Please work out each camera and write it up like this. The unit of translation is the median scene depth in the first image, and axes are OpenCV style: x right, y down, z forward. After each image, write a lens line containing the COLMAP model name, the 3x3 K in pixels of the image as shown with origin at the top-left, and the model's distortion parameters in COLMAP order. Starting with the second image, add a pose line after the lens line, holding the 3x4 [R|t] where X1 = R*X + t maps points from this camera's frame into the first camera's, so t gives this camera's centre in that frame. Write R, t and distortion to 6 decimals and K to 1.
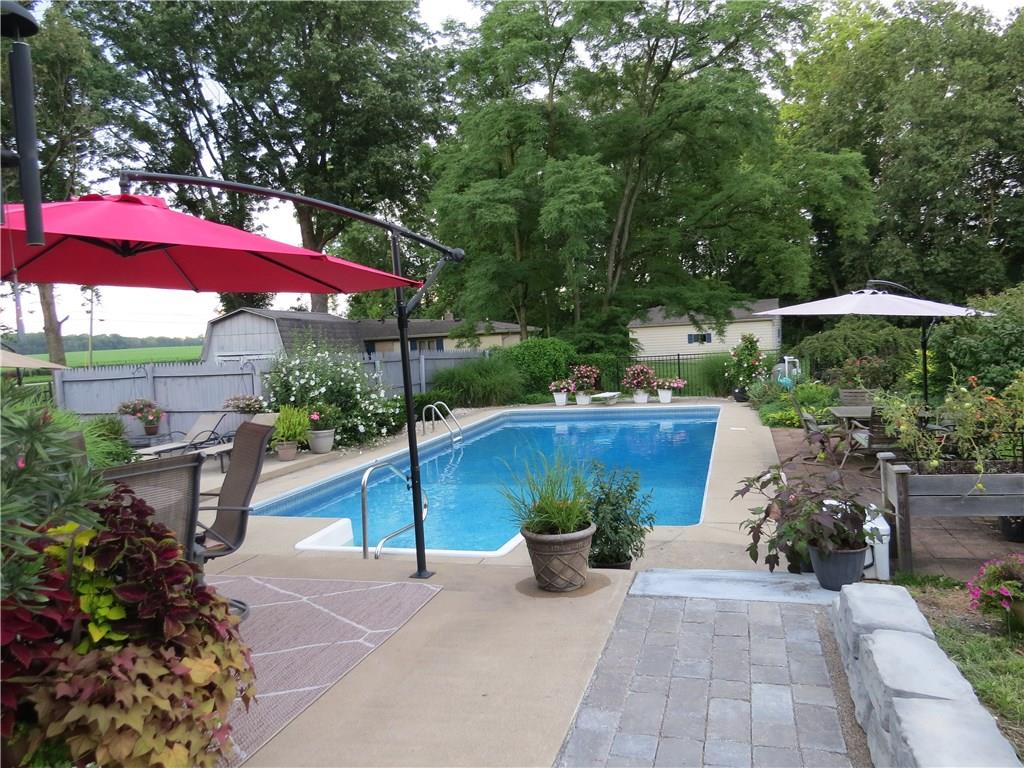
lens RADIAL K [[728.4, 0, 512.0], [0, 728.4, 384.0], [0, 0, 1]] dist [-0.019494, 0.001135]
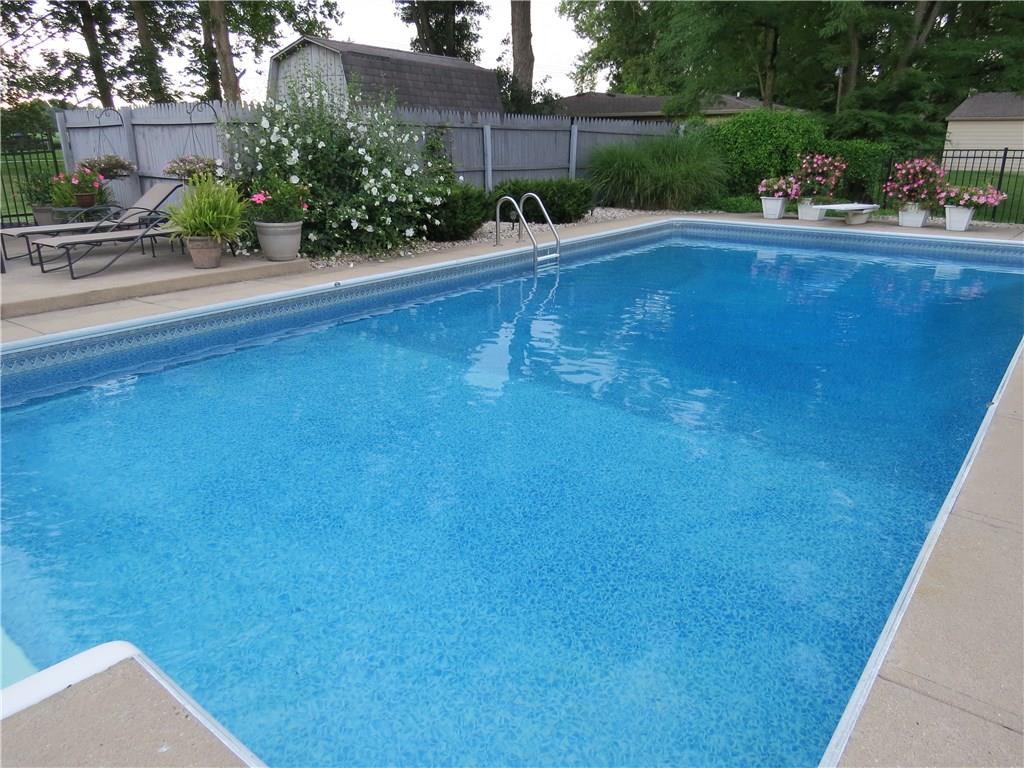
lens RADIAL K [[728.4, 0, 512.0], [0, 728.4, 384.0], [0, 0, 1]] dist [-0.019494, 0.001135]
pose [[0.928687, 0.165370, -0.331955, 0.090486], [-0.069996, 0.957152, 0.281000, 0.005823], [0.364200, -0.237726, 0.900469, 0.315587]]
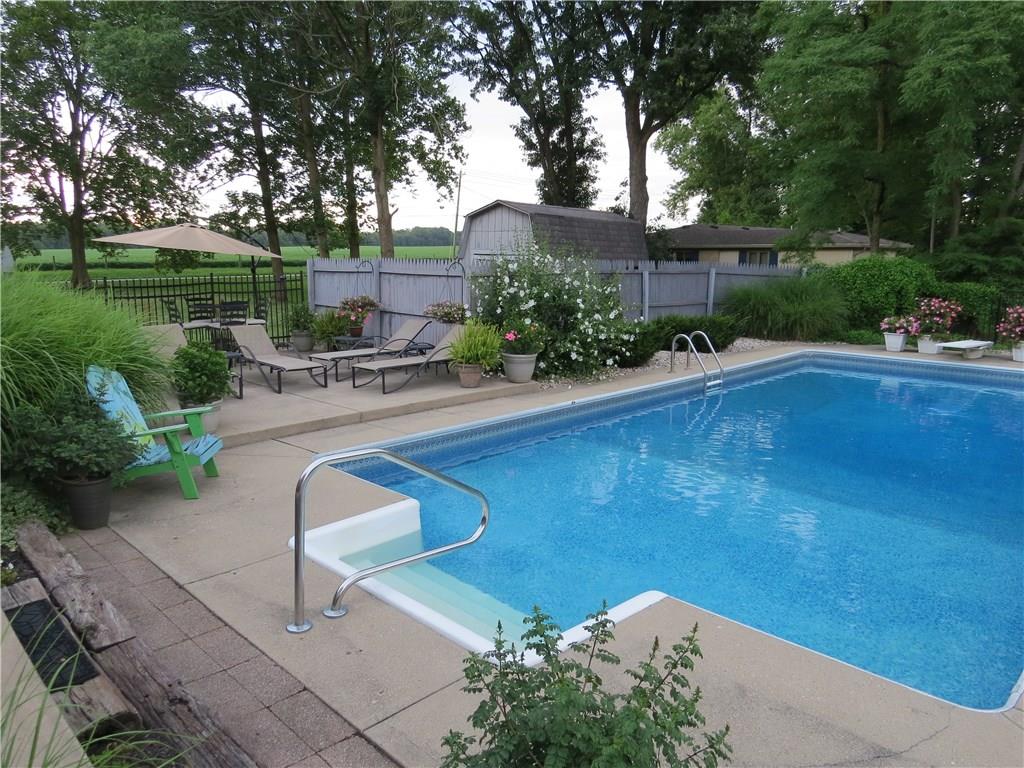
lens RADIAL K [[728.4, 0, 506.9], [0, 728.4, 387.3], [0, 0, 1]] dist [-0.034319, 0.010112]
pose [[0.879786, 0.138195, -0.454839, 0.060088], [-0.078242, 0.985858, 0.148194, -0.011201], [0.468887, -0.094792, 0.878157, 0.183689]]
